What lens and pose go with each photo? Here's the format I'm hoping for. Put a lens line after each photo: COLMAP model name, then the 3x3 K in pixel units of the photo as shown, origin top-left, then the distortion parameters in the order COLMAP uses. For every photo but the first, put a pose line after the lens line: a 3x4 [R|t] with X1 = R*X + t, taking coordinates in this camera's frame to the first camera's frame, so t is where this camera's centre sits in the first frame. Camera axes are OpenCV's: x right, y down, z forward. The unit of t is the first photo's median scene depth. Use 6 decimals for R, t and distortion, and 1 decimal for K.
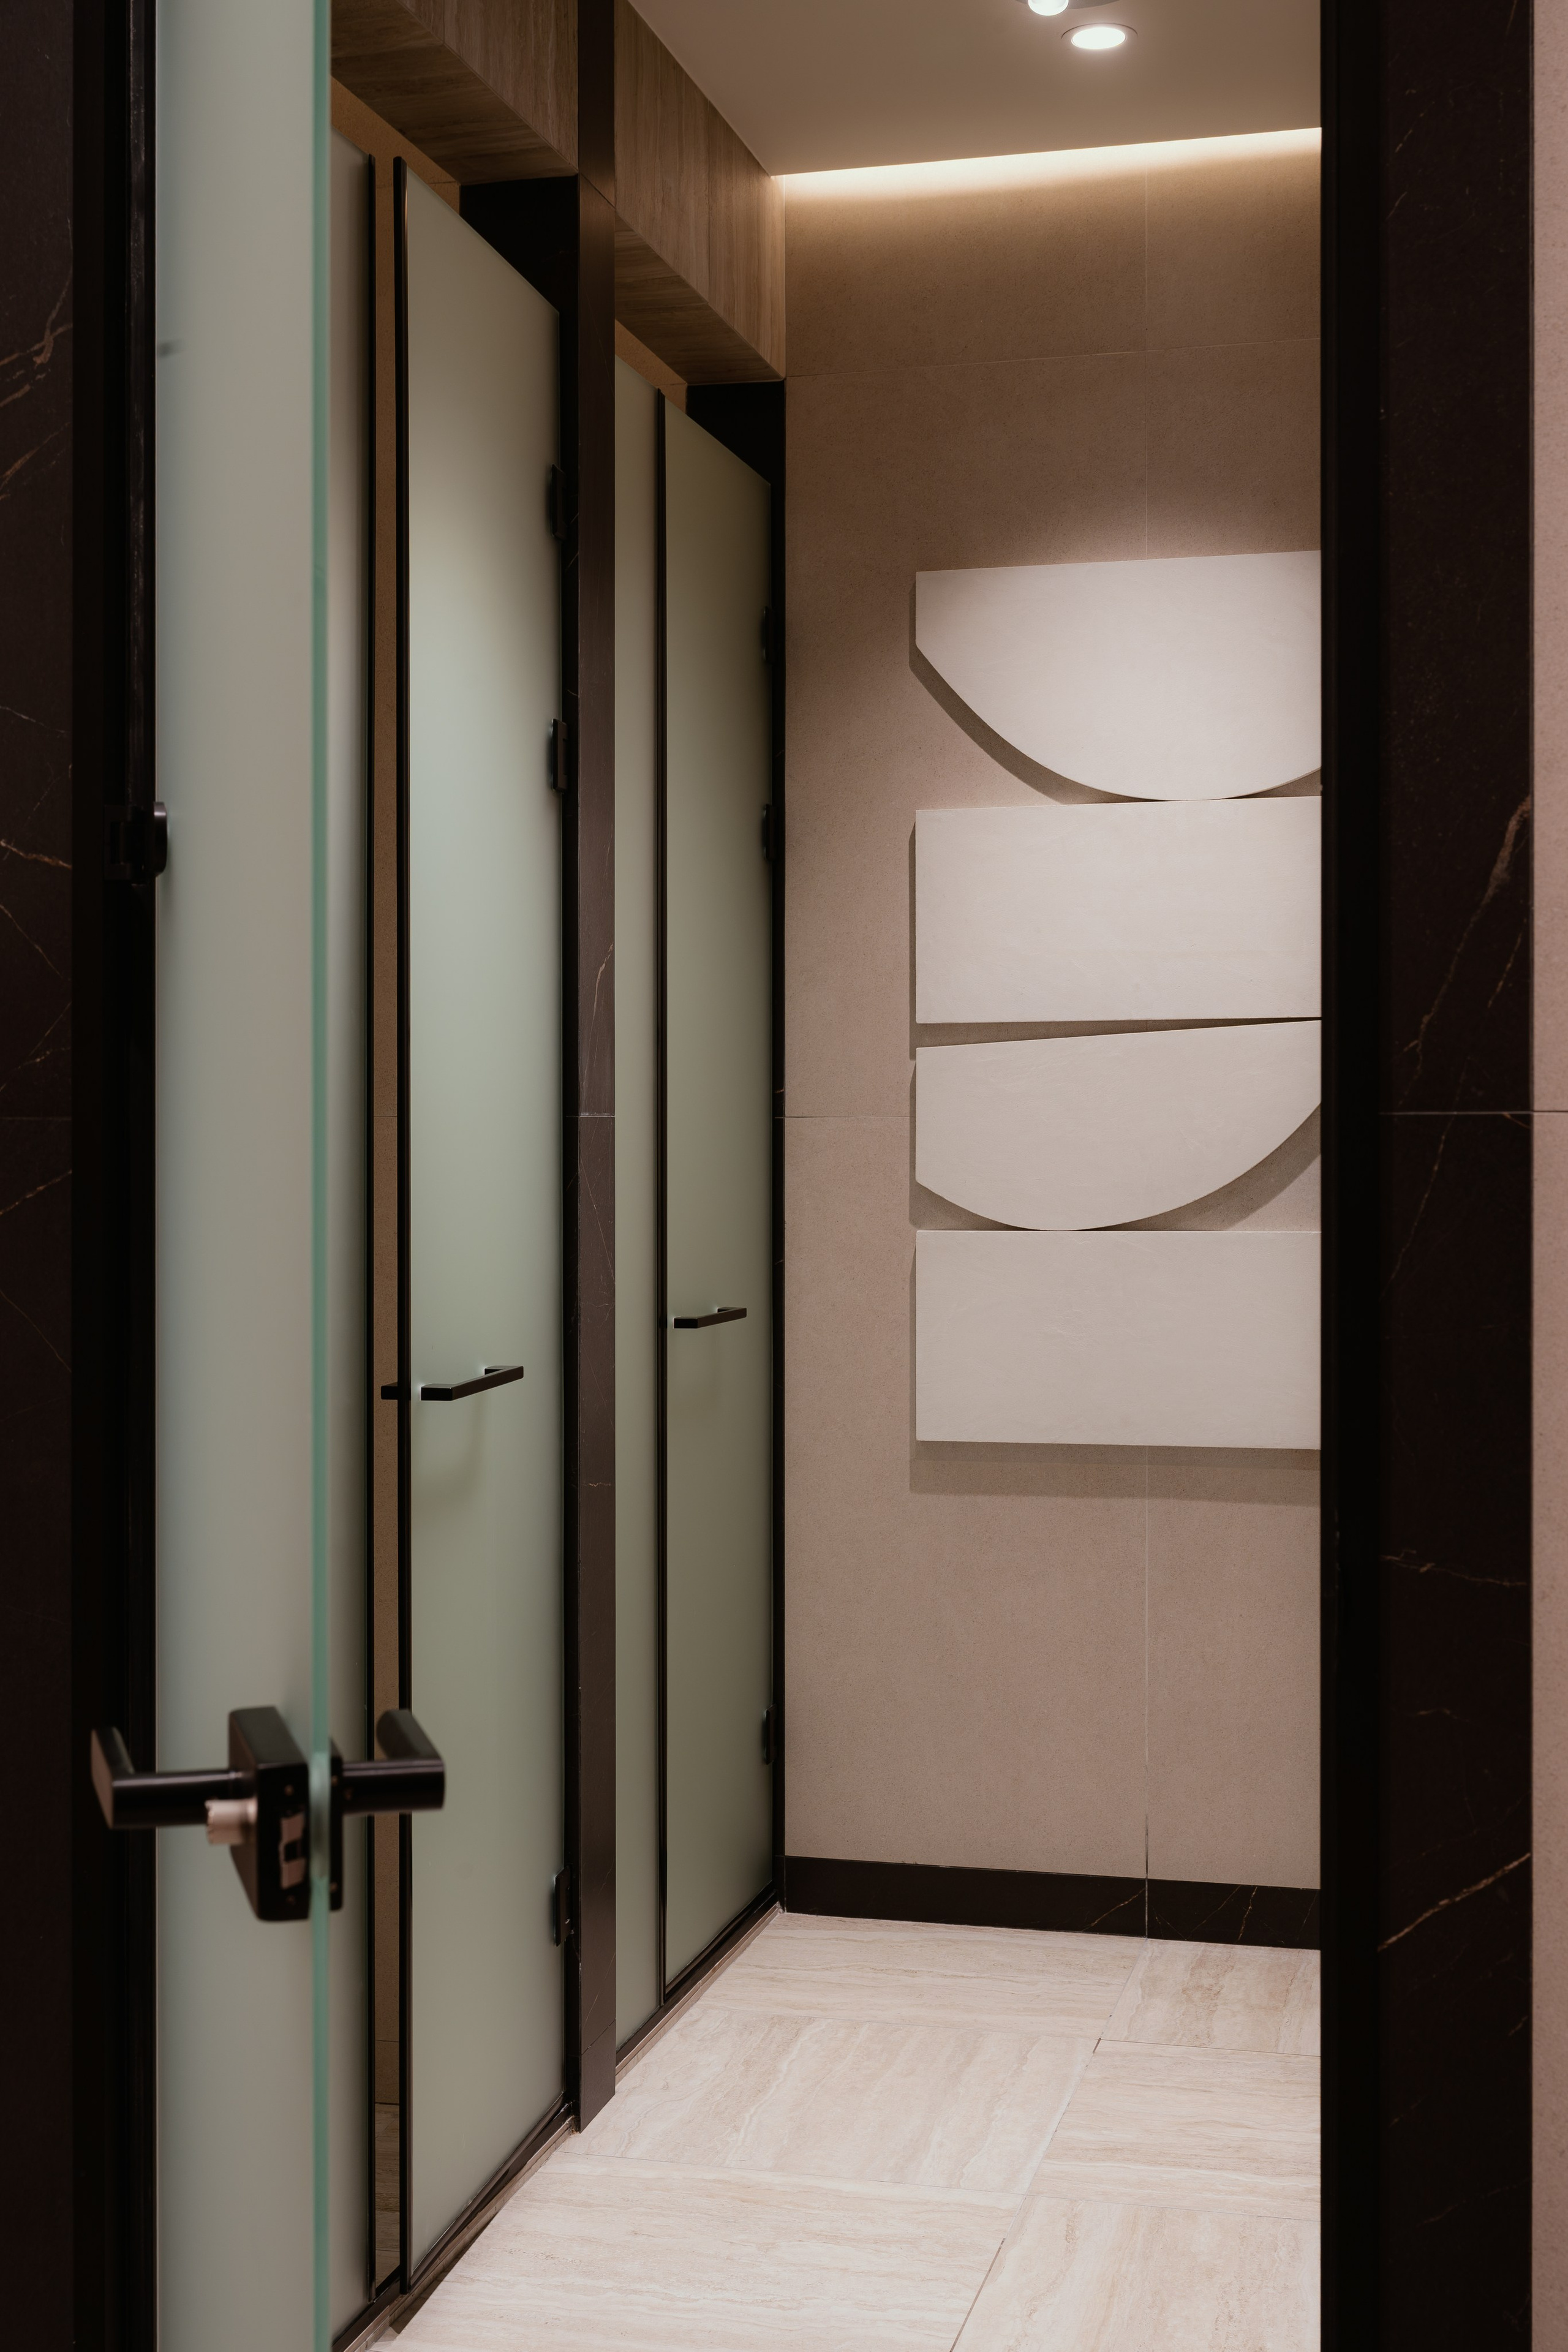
lens RADIAL K [[2846.3, 0, 784.0], [0, 2846.3, 1176.0], [0, 0, 1]] dist [0.009618, 0.009096]
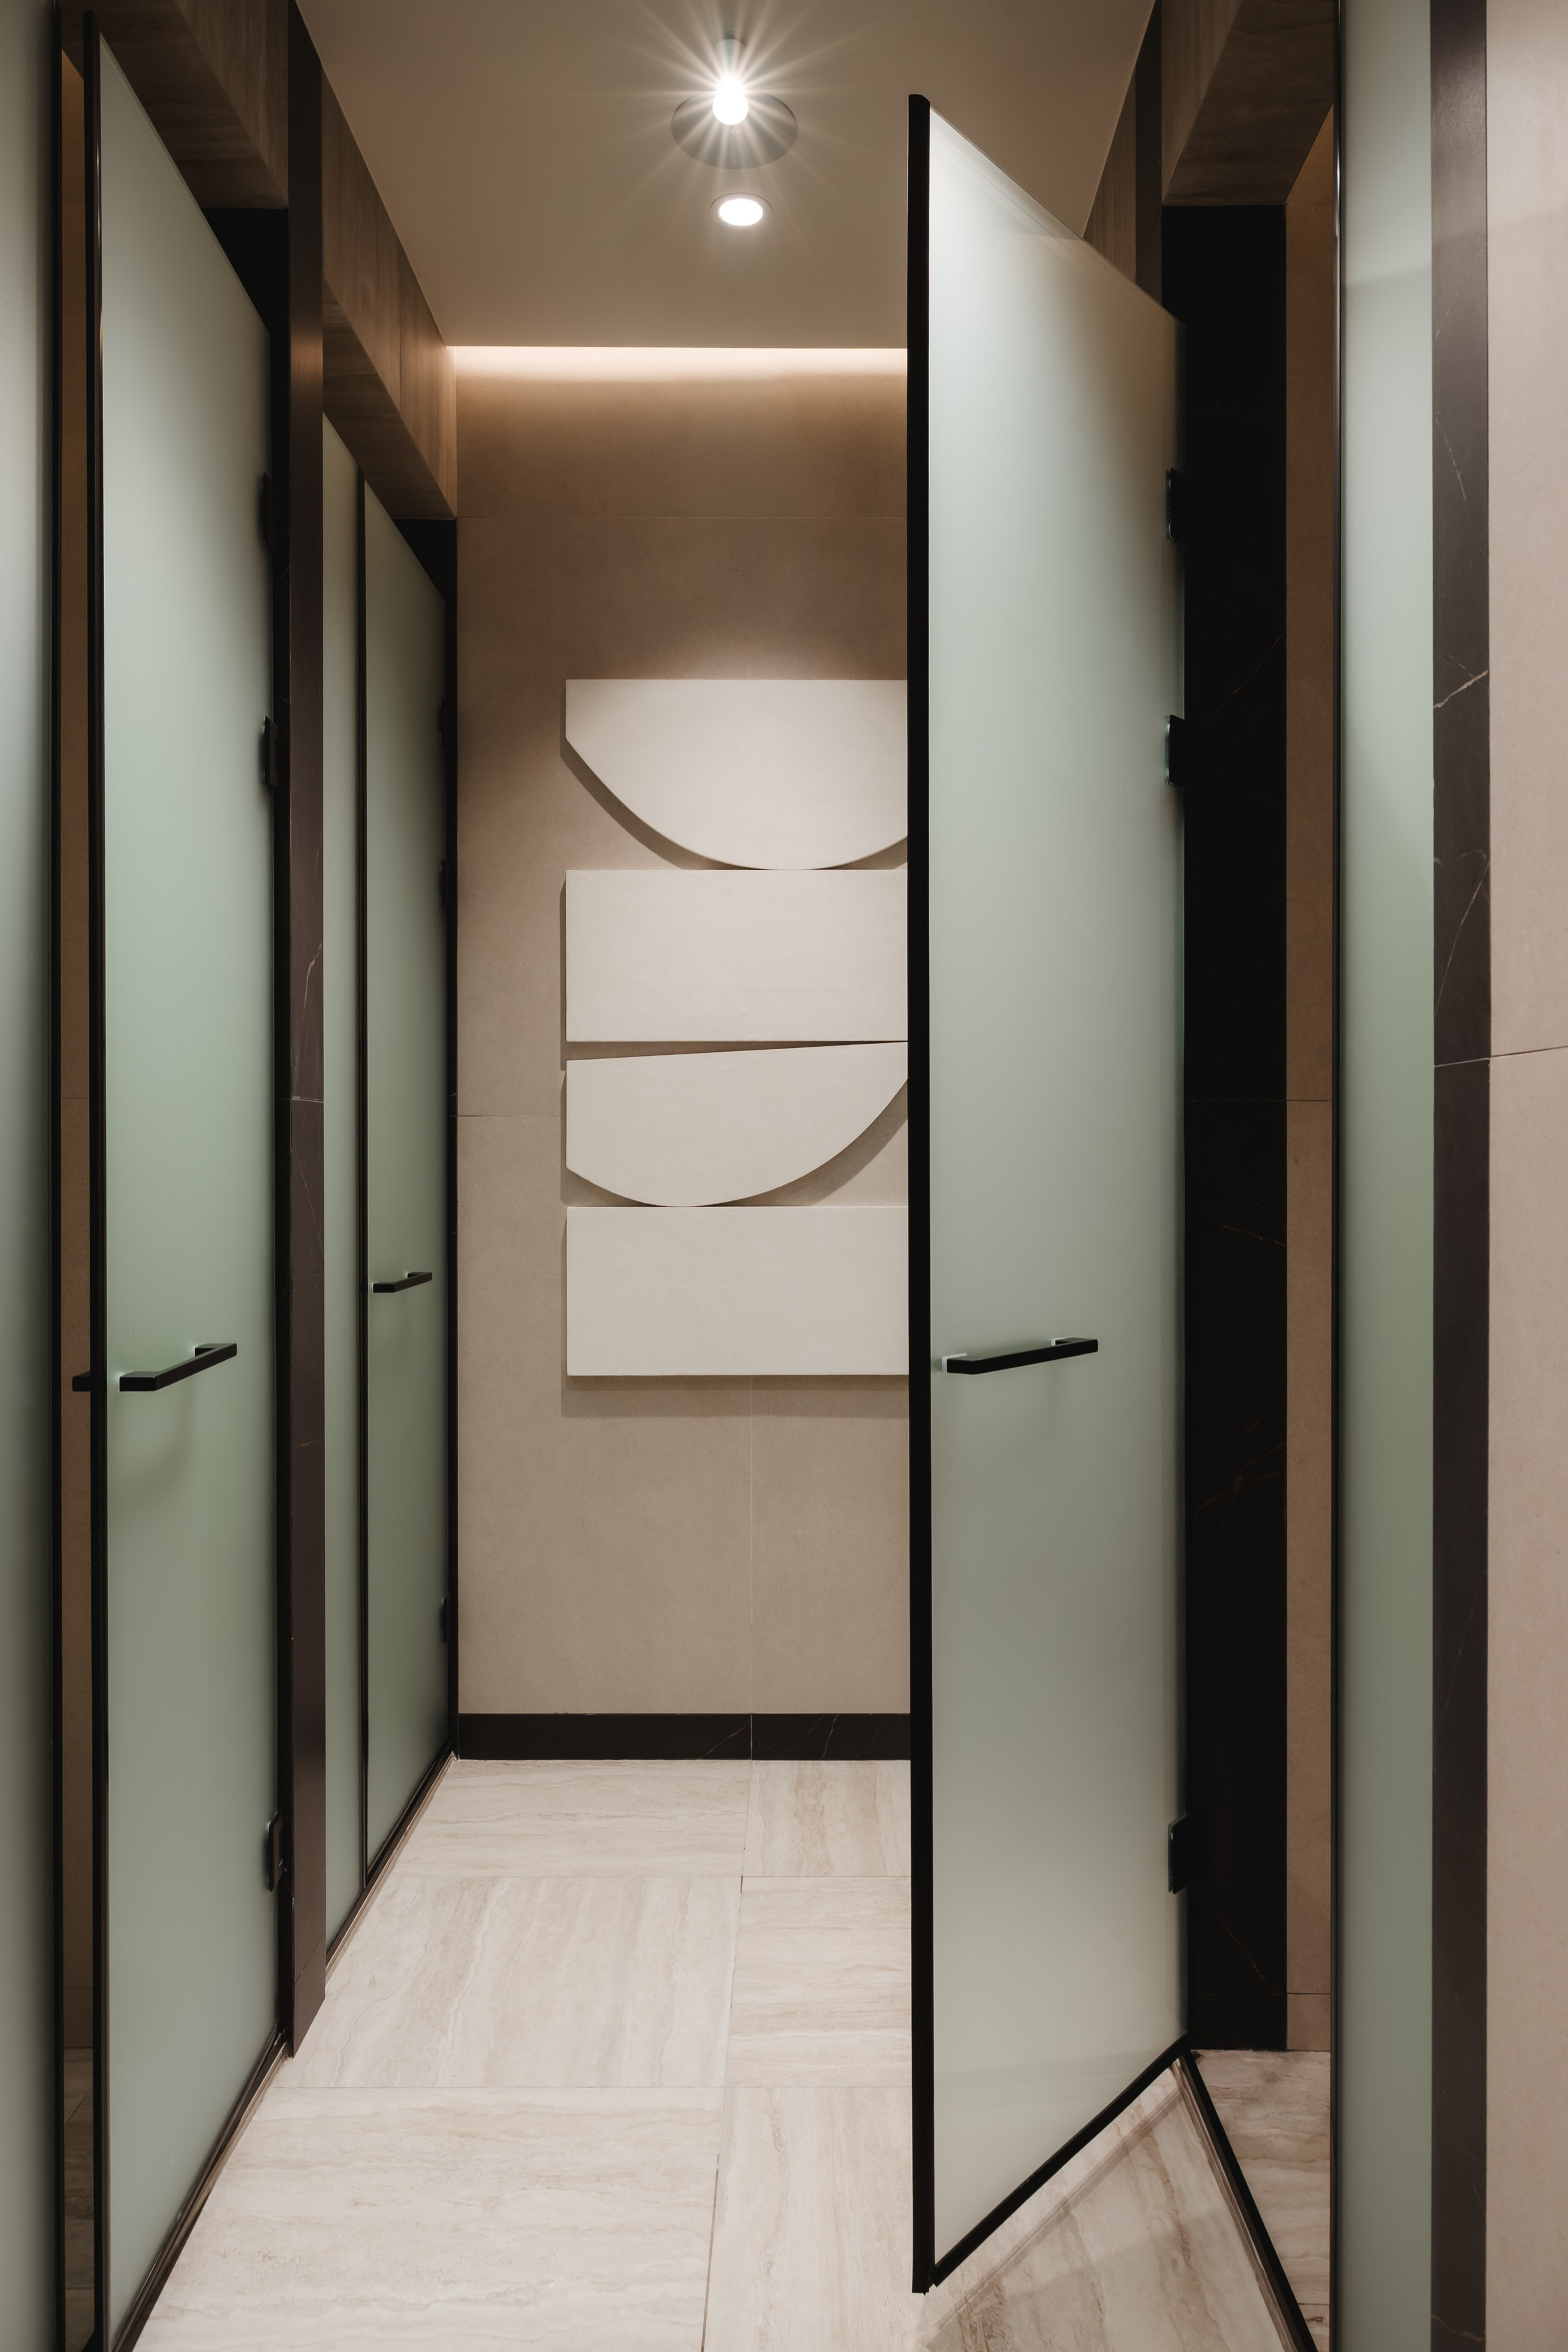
lens RADIAL K [[1545.5, 0, 793.2], [0, 1545.5, 1182.1], [0, 0, 1]] dist [0.001421, -0.001705]
pose [[0.966656, -0.001351, 0.256077, -0.033494], [0.001282, 0.999999, 0.000439, 0.008594], [-0.256077, -0.000096, 0.966656, 0.343821]]
